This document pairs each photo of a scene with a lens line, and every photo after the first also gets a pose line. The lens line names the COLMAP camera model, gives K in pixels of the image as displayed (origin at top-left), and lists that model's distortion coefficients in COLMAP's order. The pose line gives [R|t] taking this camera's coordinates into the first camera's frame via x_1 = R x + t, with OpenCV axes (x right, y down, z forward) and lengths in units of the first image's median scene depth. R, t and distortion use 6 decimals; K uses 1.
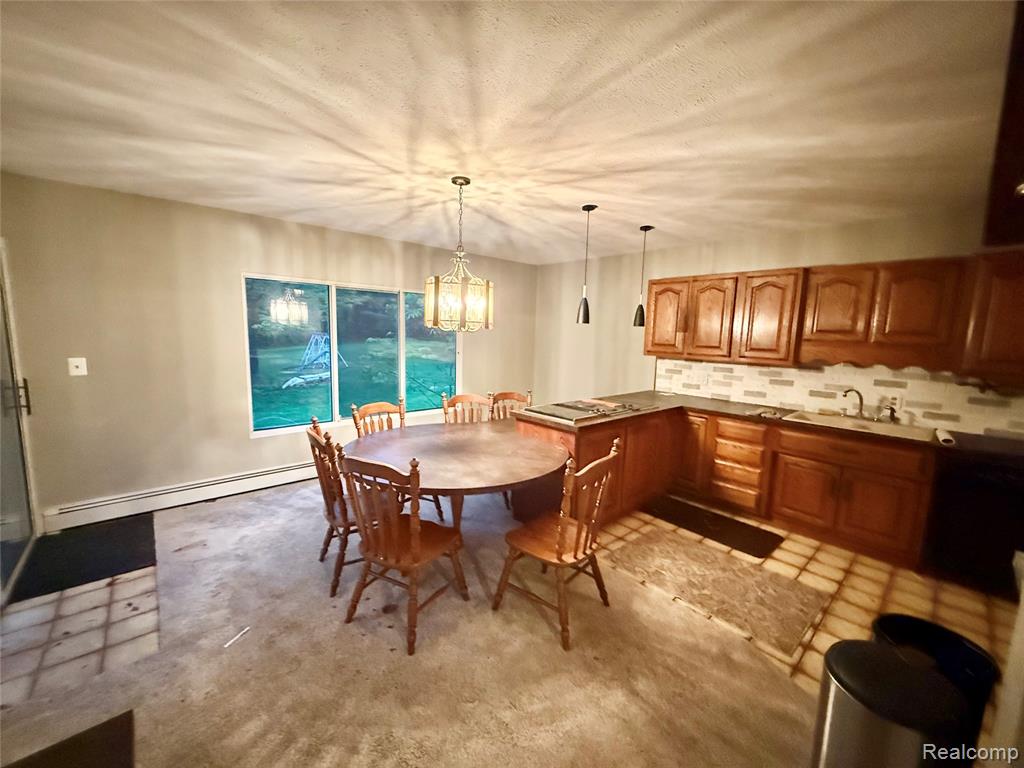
lens RADIAL K [[406.0, 0, 509.0], [0, 406.0, 382.2], [0, 0, 1]] dist [-0.004190, -0.000005]
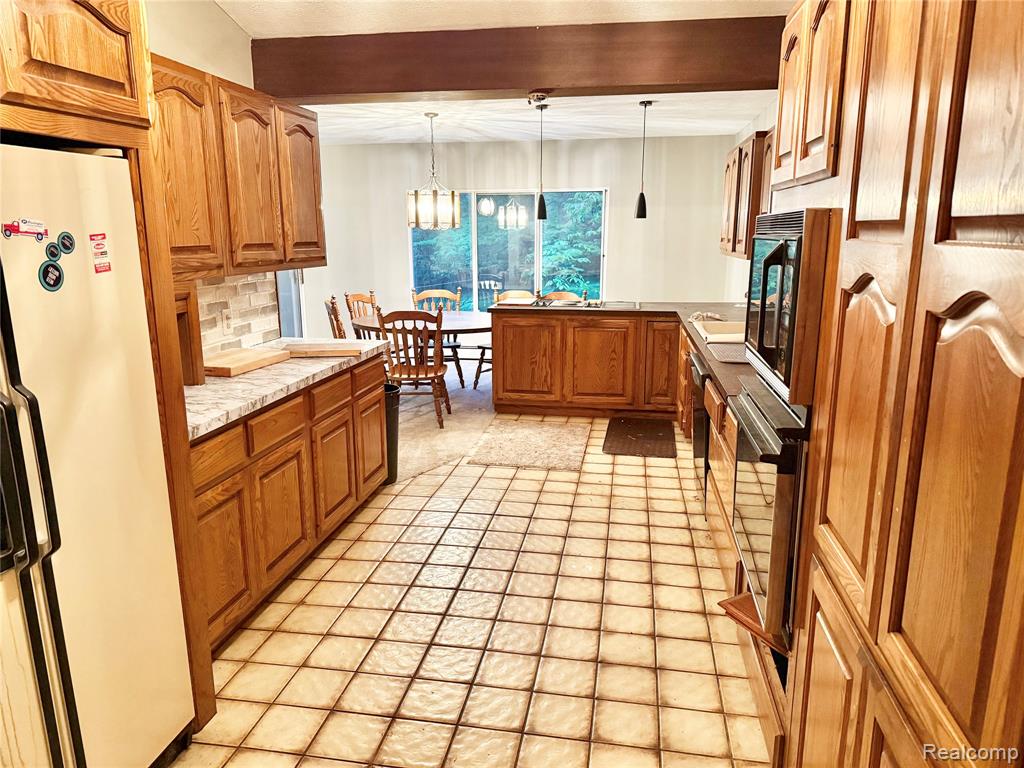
lens RADIAL K [[711.0, 0, 513.6], [0, 711.0, 385.0], [0, 0, 1]] dist [0.066612, -0.102443]
pose [[0.627959, 0.136489, -0.766184, 1.663459], [-0.076316, 0.990556, 0.113911, 0.081725], [0.774496, -0.013060, 0.632445, -0.254683]]
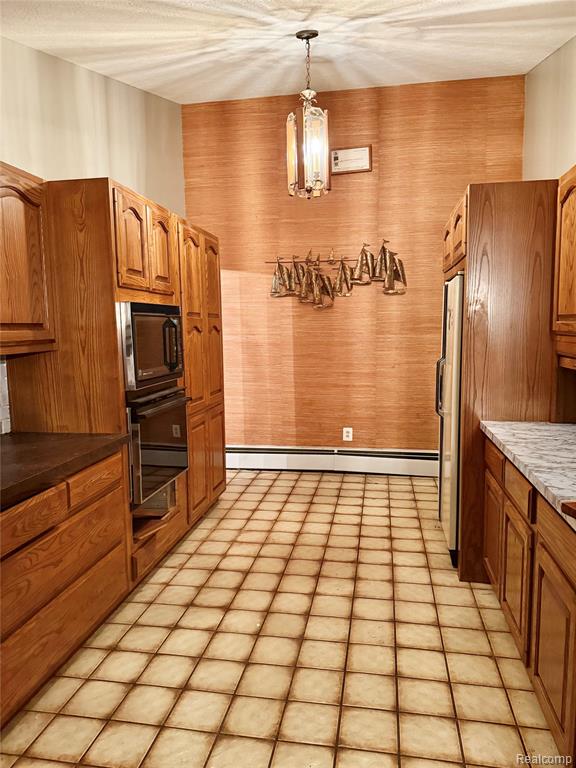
lens RADIAL K [[533.2, 0, 287.8], [0, 533.2, 387.1], [0, 0, 1]] dist [0.066612, -0.102443]
pose [[-0.620994, -0.107556, 0.776401, 0.429304], [0.091514, 0.973817, 0.208100, -0.039824], [-0.778455, 0.200280, -0.594891, 0.714559]]
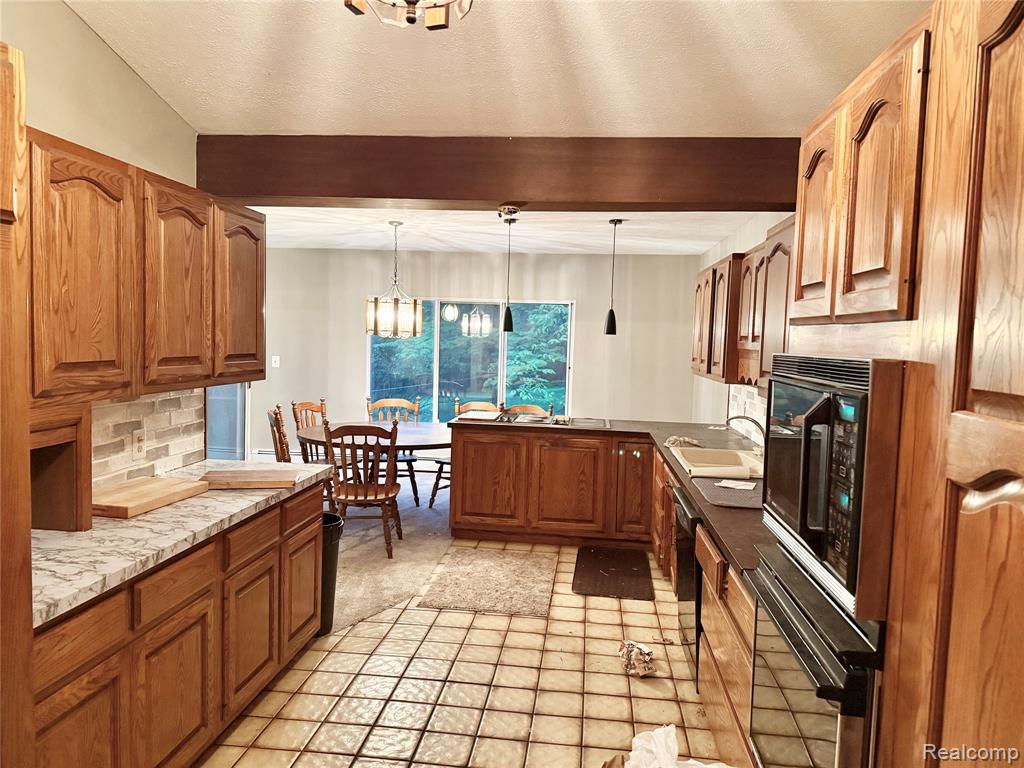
lens RADIAL K [[711.0, 0, 521.1], [0, 711.0, 377.8], [0, 0, 1]] dist [0.066612, -0.102443]
pose [[0.676285, 0.036437, -0.735739, 1.548430], [-0.101702, 0.993830, -0.044264, 0.047420], [0.729586, 0.104761, 0.675818, -0.171760]]
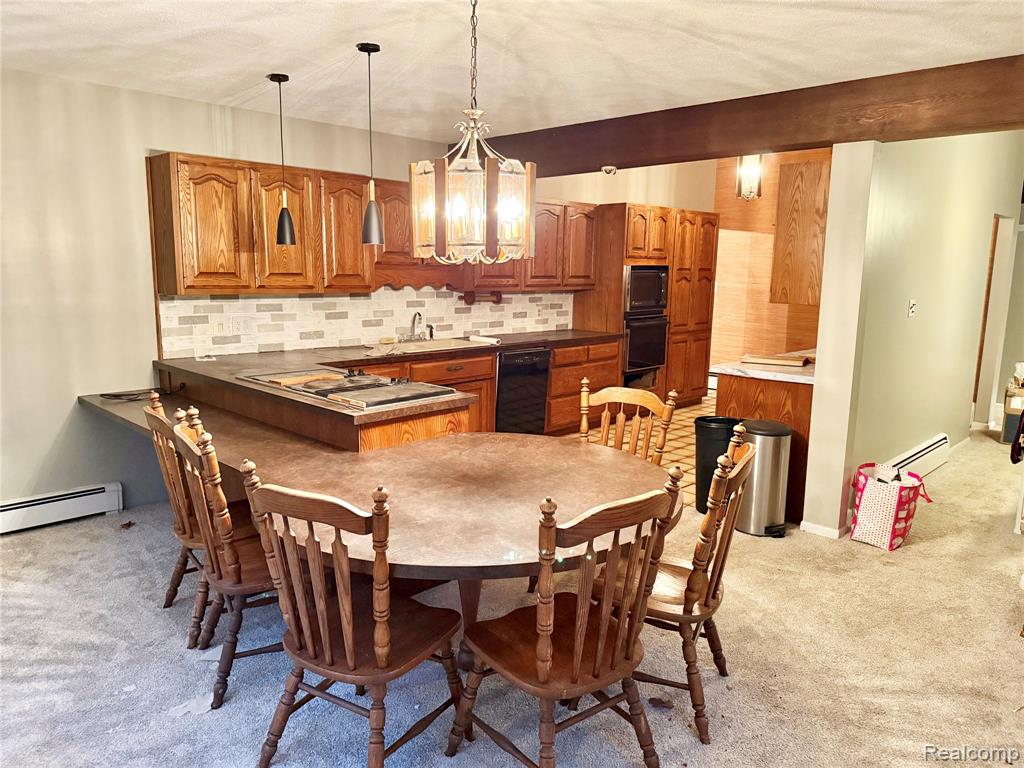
lens RADIAL K [[711.0, 0, 508.6], [0, 711.0, 401.5], [0, 0, 1]] dist [0.066612, -0.102443]
pose [[-0.060515, -0.215044, 0.974728, -0.936938], [0.104811, 0.969750, 0.220453, -0.133662], [-0.992649, 0.115503, -0.036145, 0.877235]]
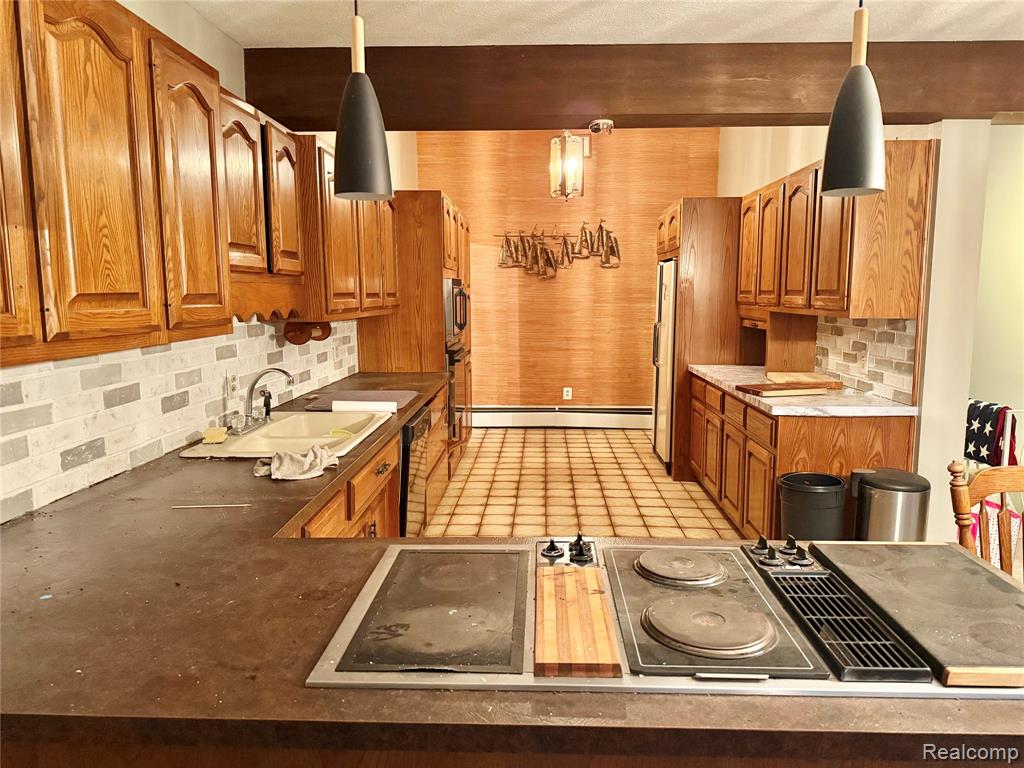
lens RADIAL K [[711.0, 0, 511.0], [0, 711.0, 394.4], [0, 0, 1]] dist [0.066612, -0.102443]
pose [[-0.717599, -0.125969, 0.684970, 0.047632], [0.066521, 0.966613, 0.247454, -0.149855], [-0.693273, 0.223137, -0.685261, 1.423175]]
